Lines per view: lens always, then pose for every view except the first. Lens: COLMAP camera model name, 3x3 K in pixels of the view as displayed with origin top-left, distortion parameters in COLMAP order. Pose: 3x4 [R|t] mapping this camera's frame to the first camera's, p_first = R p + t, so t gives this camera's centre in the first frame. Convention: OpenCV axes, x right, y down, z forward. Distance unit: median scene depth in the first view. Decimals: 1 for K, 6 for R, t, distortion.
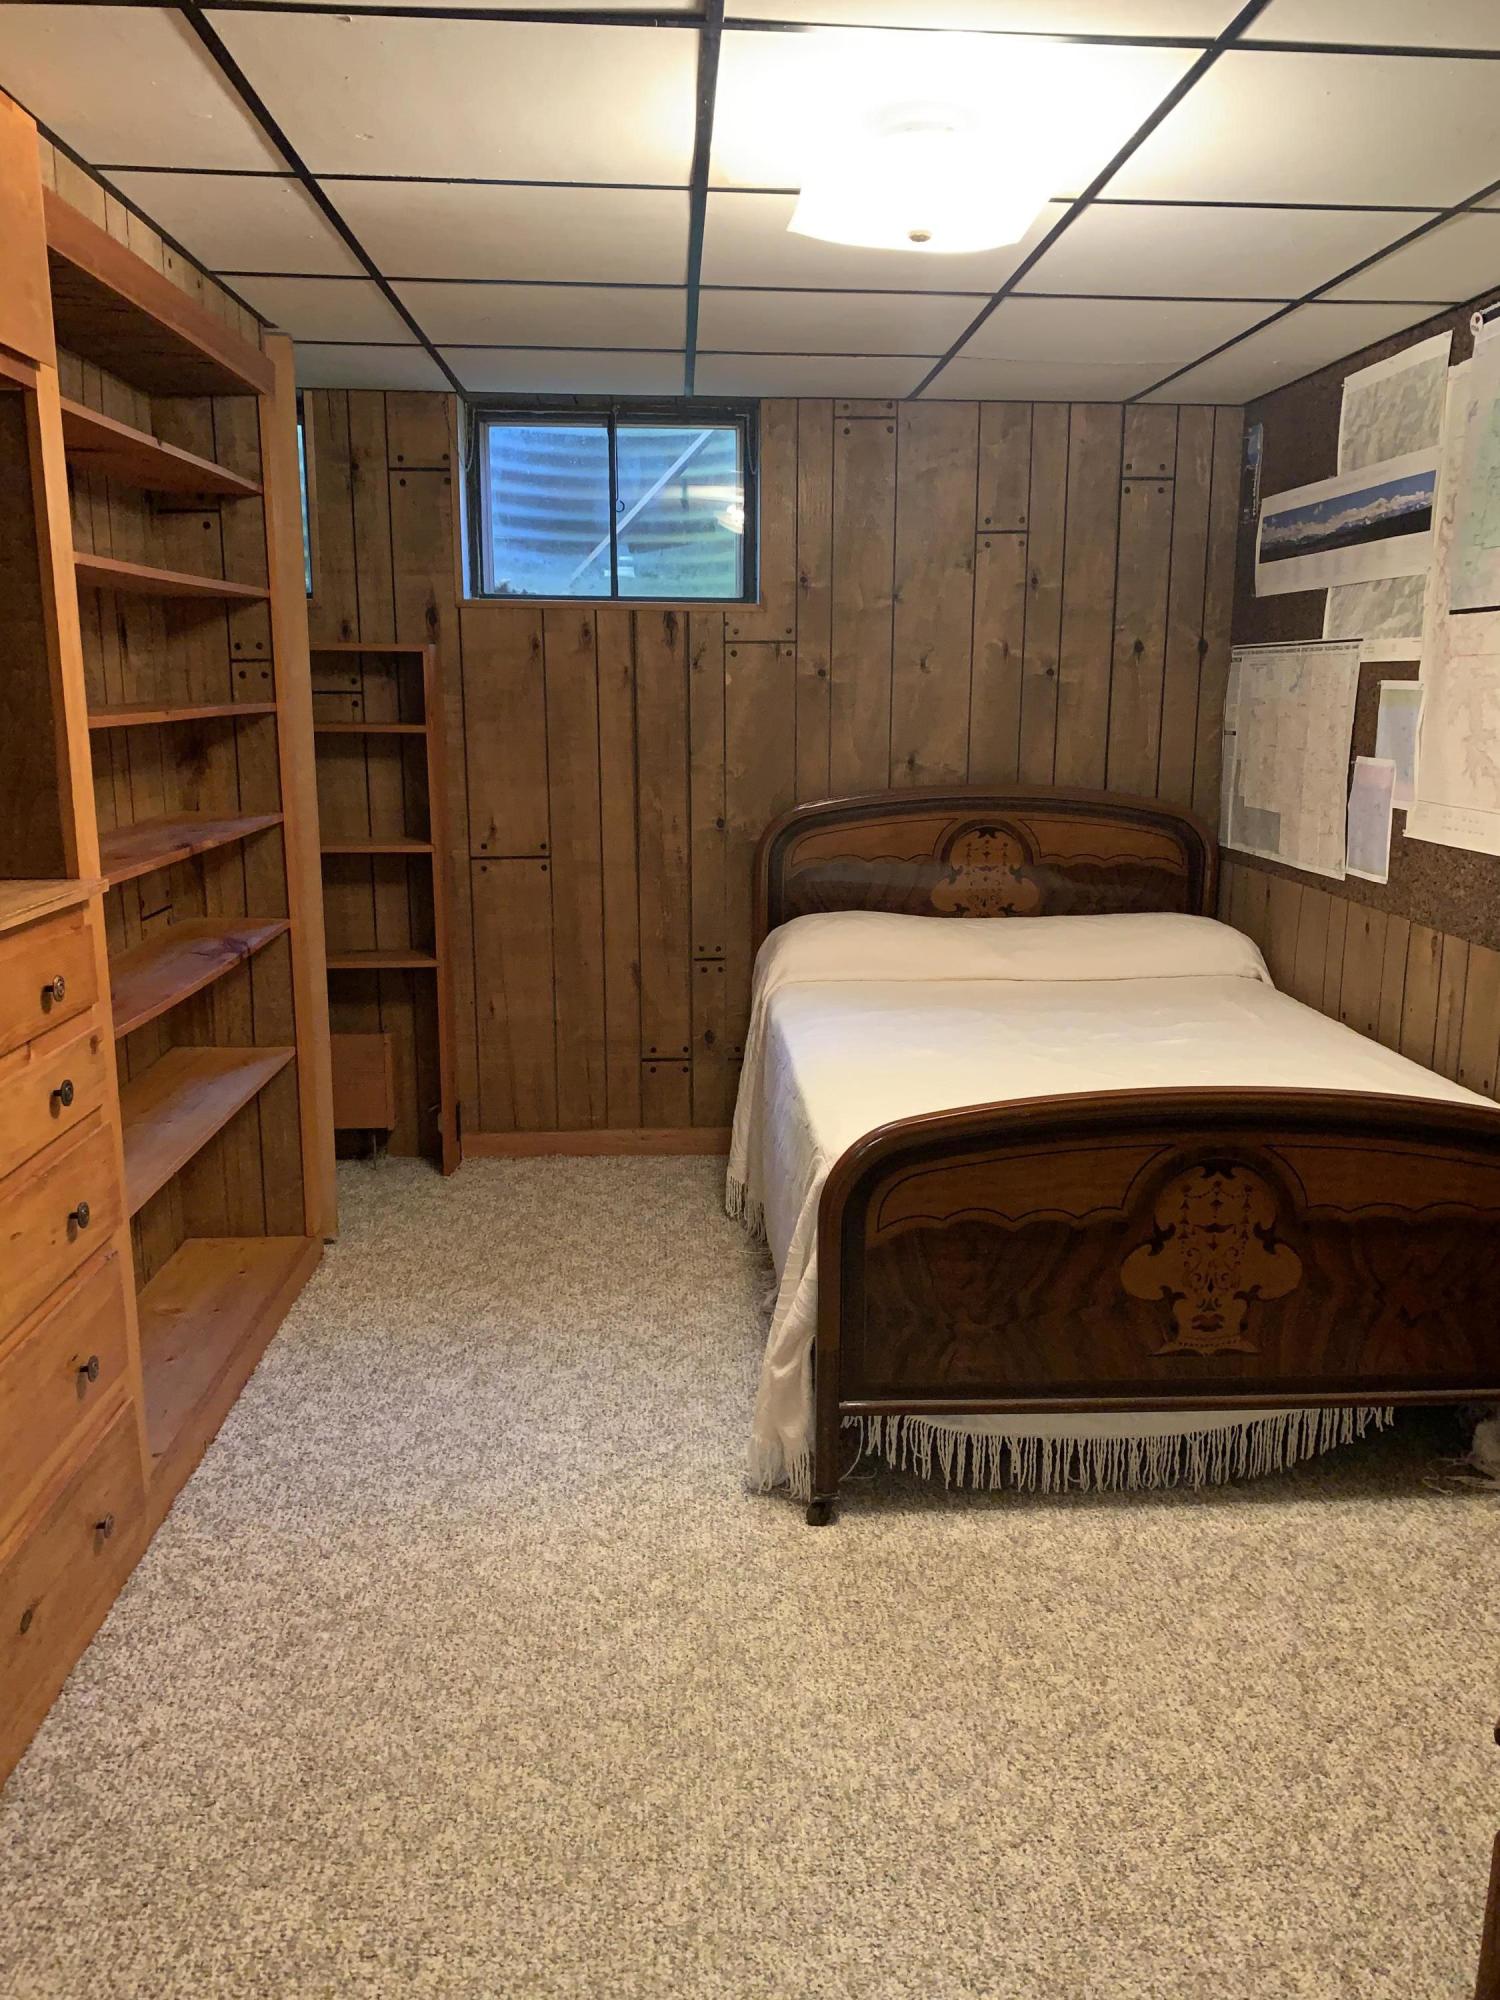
lens RADIAL K [[1554.8, 0, 748.8], [0, 1554.8, 997.1], [0, 0, 1]] dist [0.012179, -0.001966]
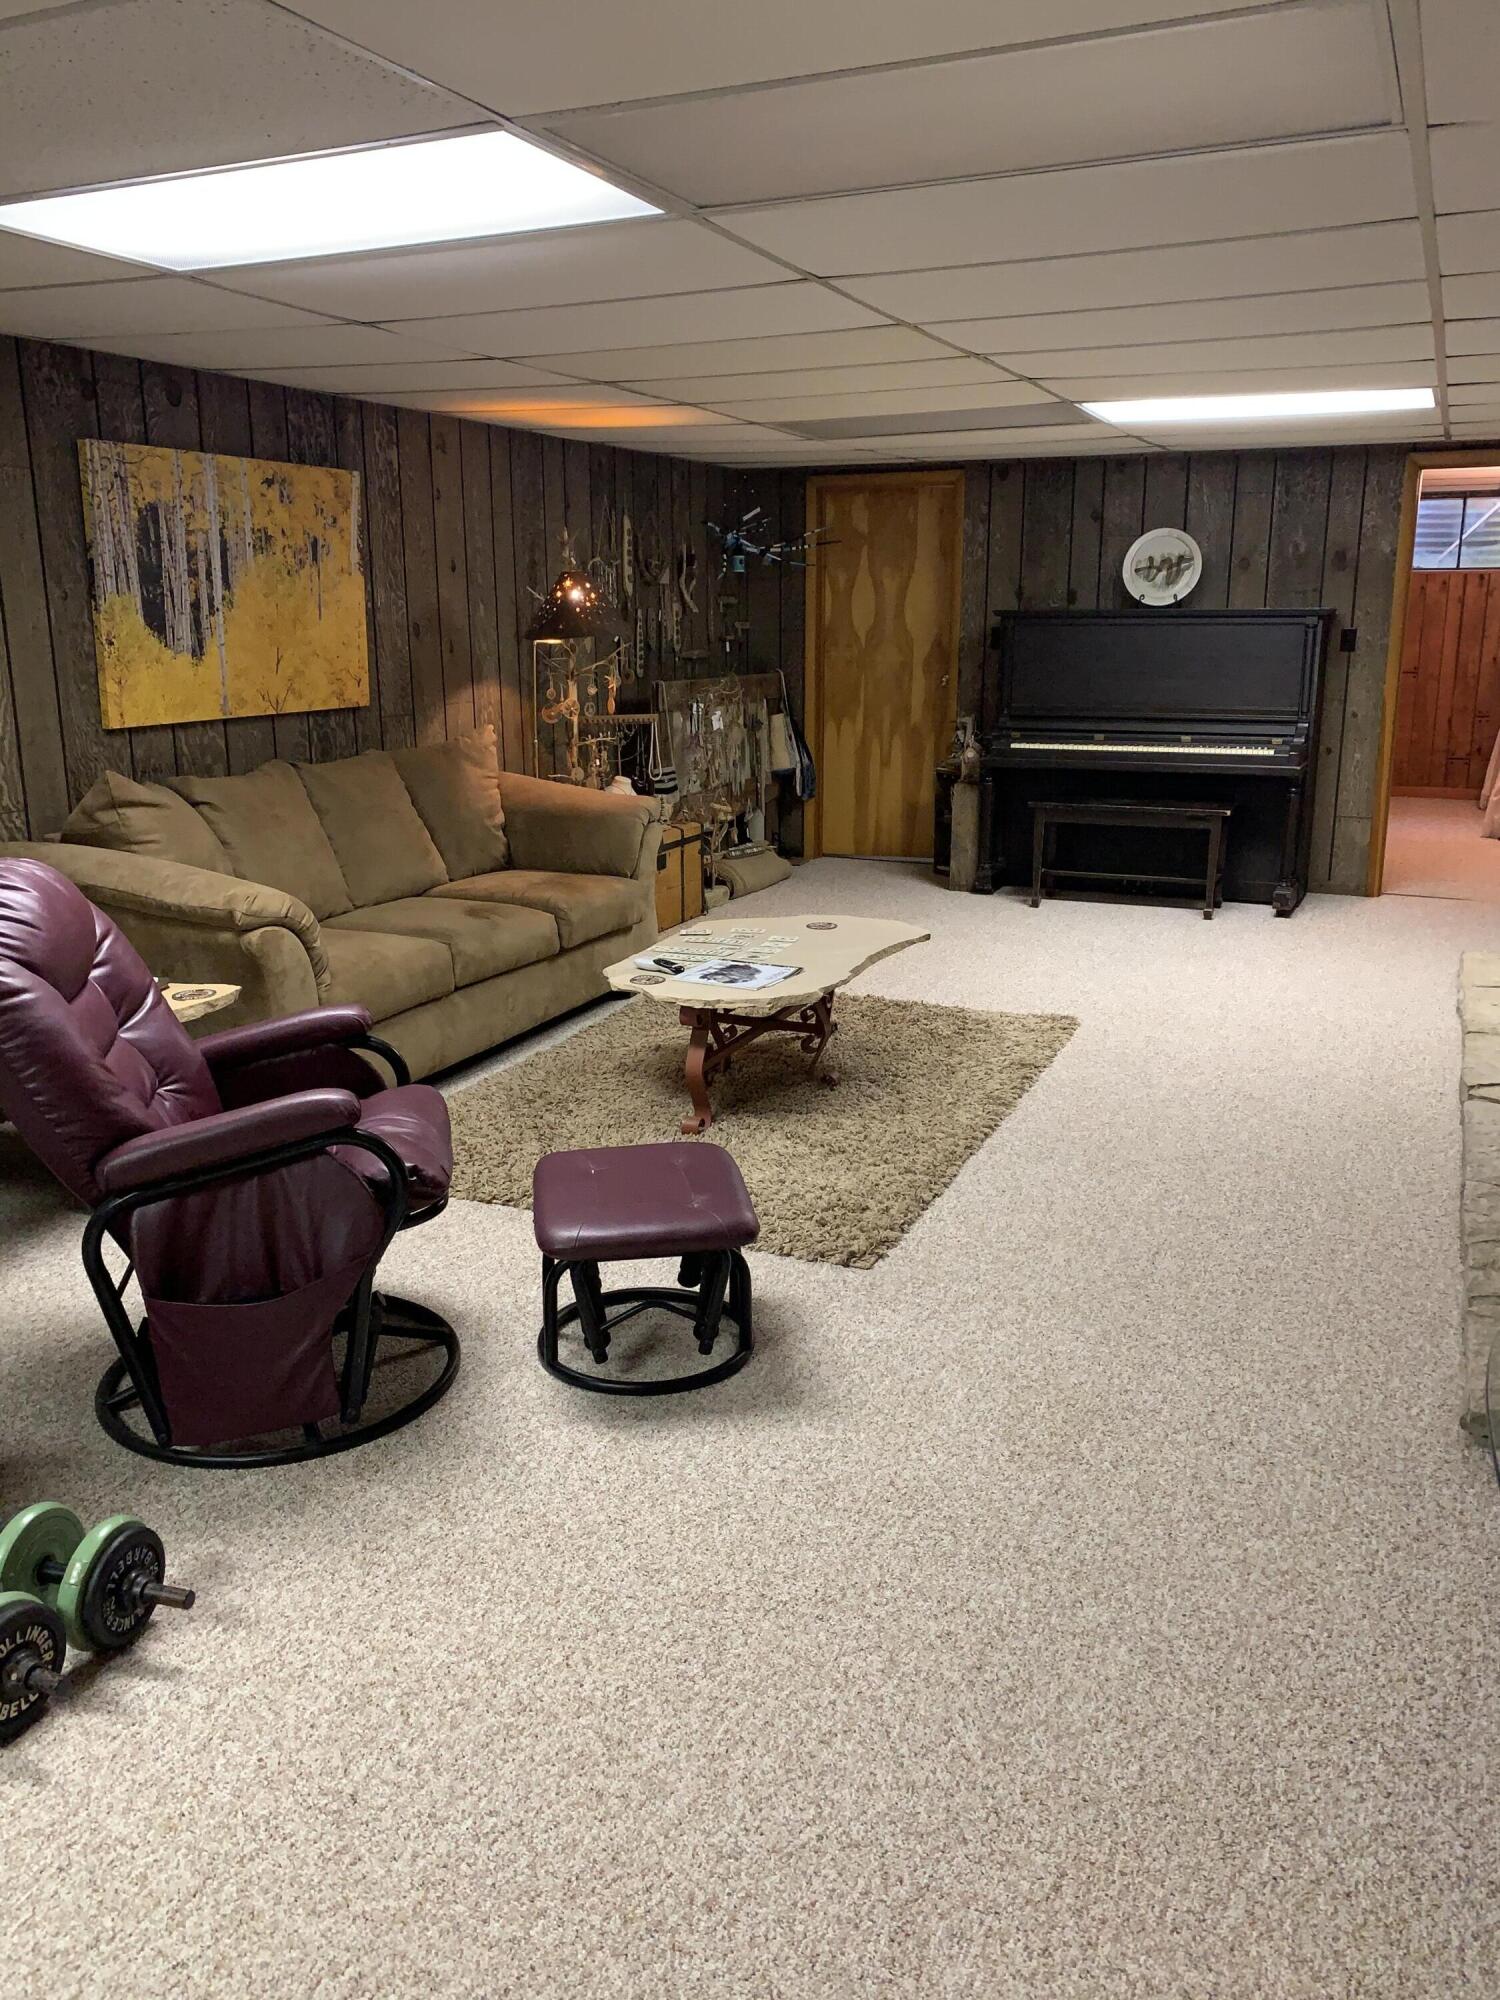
lens RADIAL K [[1554.8, 0, 750.0], [0, 1554.8, 987.2], [0, 0, 1]] dist [0.012179, -0.001966]
pose [[0.885095, 0.106426, -0.453078, 0.115253], [-0.088169, 0.994218, 0.061299, 0.363411], [0.456982, -0.014308, 0.889361, -1.778424]]
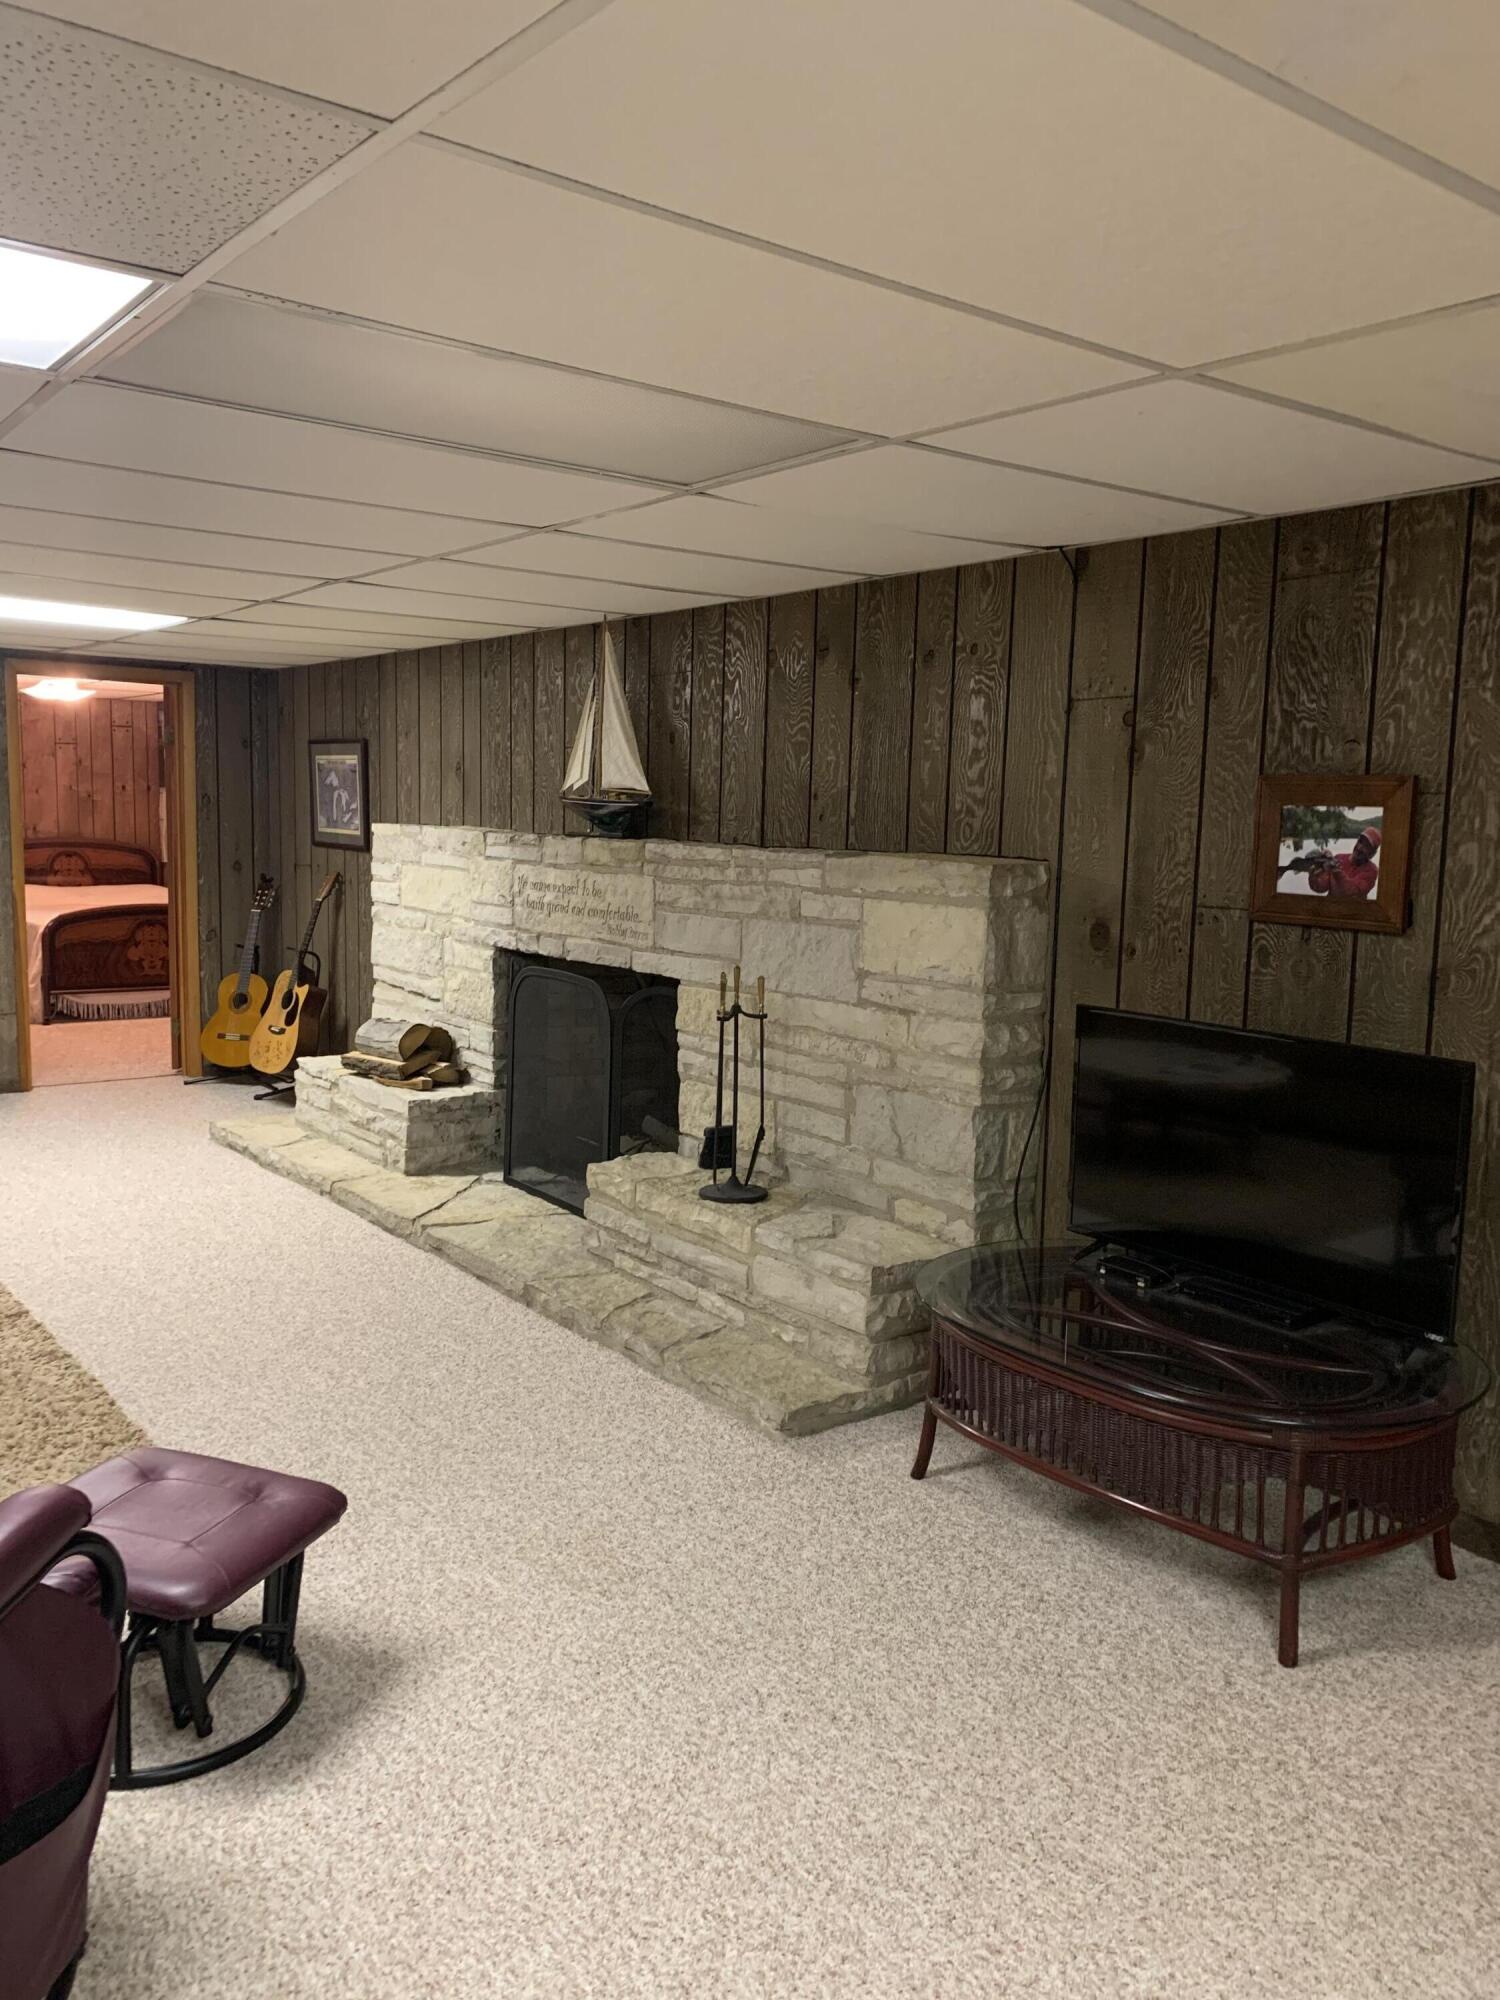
lens RADIAL K [[1554.8, 0, 746.8], [0, 1554.8, 997.9], [0, 0, 1]] dist [0.012179, -0.001966]
pose [[0.823610, -0.054927, 0.564490, -0.404313], [0.095044, 0.994591, -0.041896, 0.353630], [-0.559135, 0.088158, 0.824376, -1.797919]]
